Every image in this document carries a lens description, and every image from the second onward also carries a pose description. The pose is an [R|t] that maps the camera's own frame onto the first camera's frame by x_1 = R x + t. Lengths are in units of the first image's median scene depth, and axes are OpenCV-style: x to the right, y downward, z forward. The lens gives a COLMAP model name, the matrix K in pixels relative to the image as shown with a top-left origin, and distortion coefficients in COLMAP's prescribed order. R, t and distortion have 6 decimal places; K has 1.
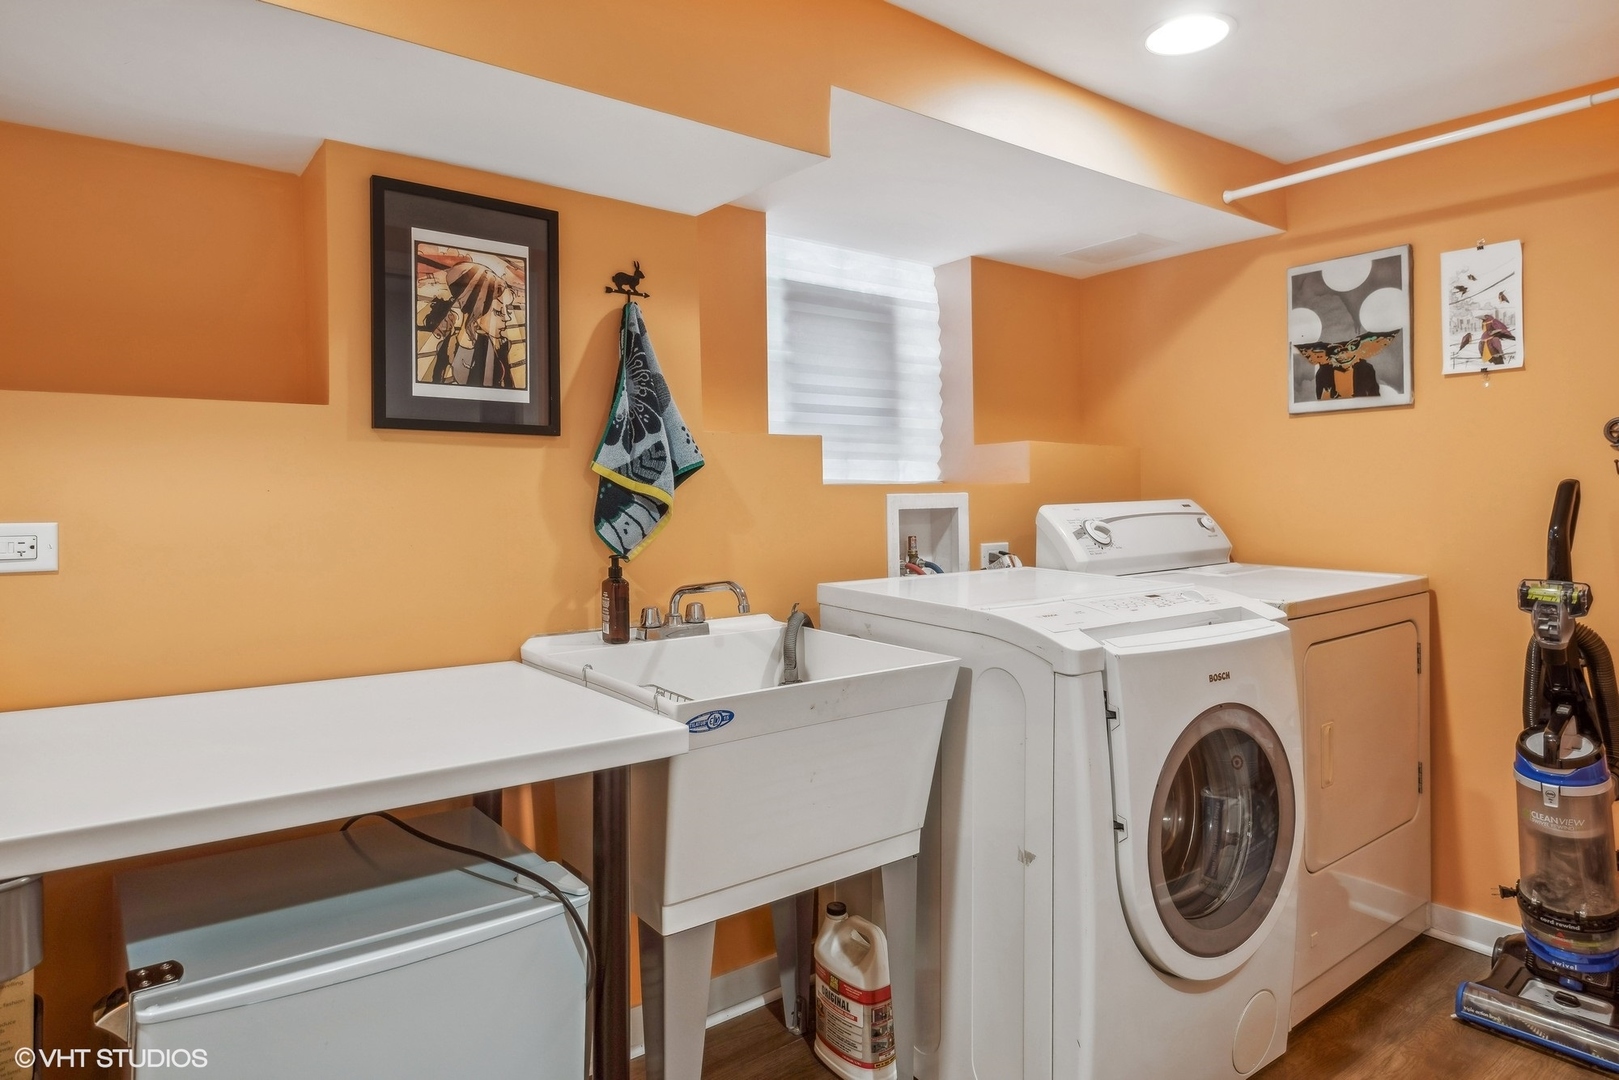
lens RADIAL K [[932.4, 0, 813.9], [0, 932.4, 514.5], [0, 0, 1]] dist [0.002906, -0.000357]
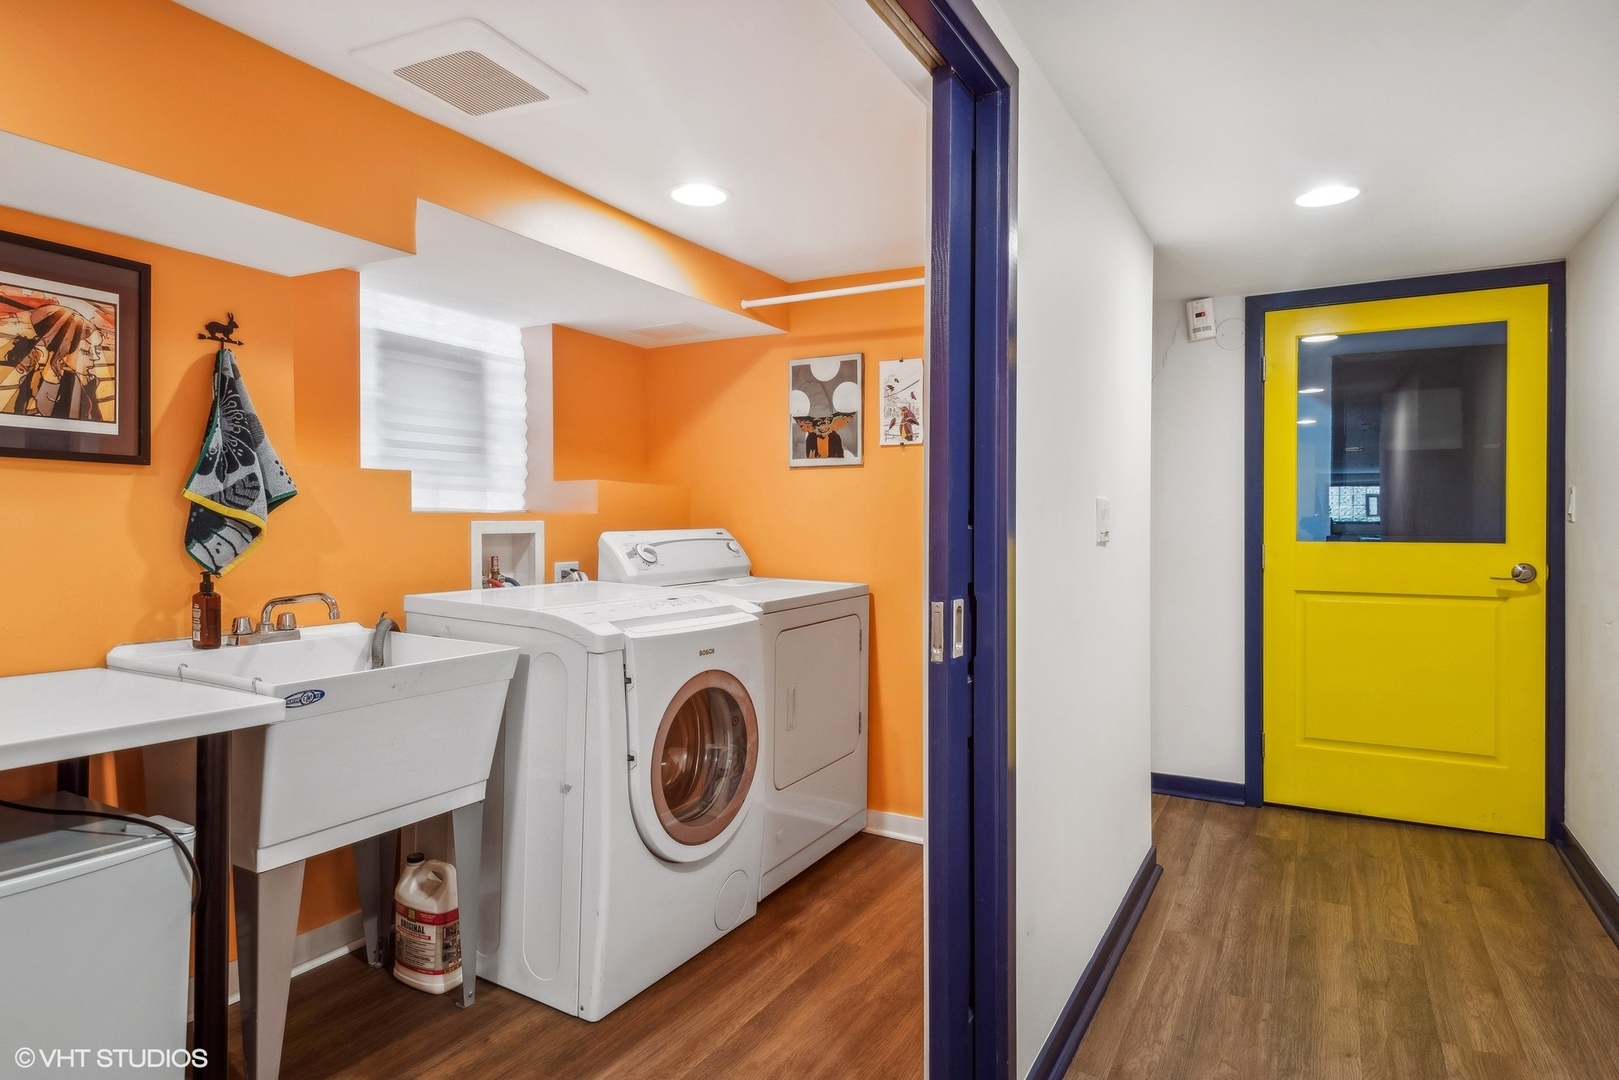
lens RADIAL K [[915.3, 0, 815.7], [0, 915.3, 532.2], [0, 0, 1]] dist [0.038222, -0.029620]
pose [[0.918472, 0.011200, 0.395327, 0.022492], [-0.008097, 0.999922, -0.009516, 0.000098], [-0.395403, 0.005539, 0.918491, -0.329003]]
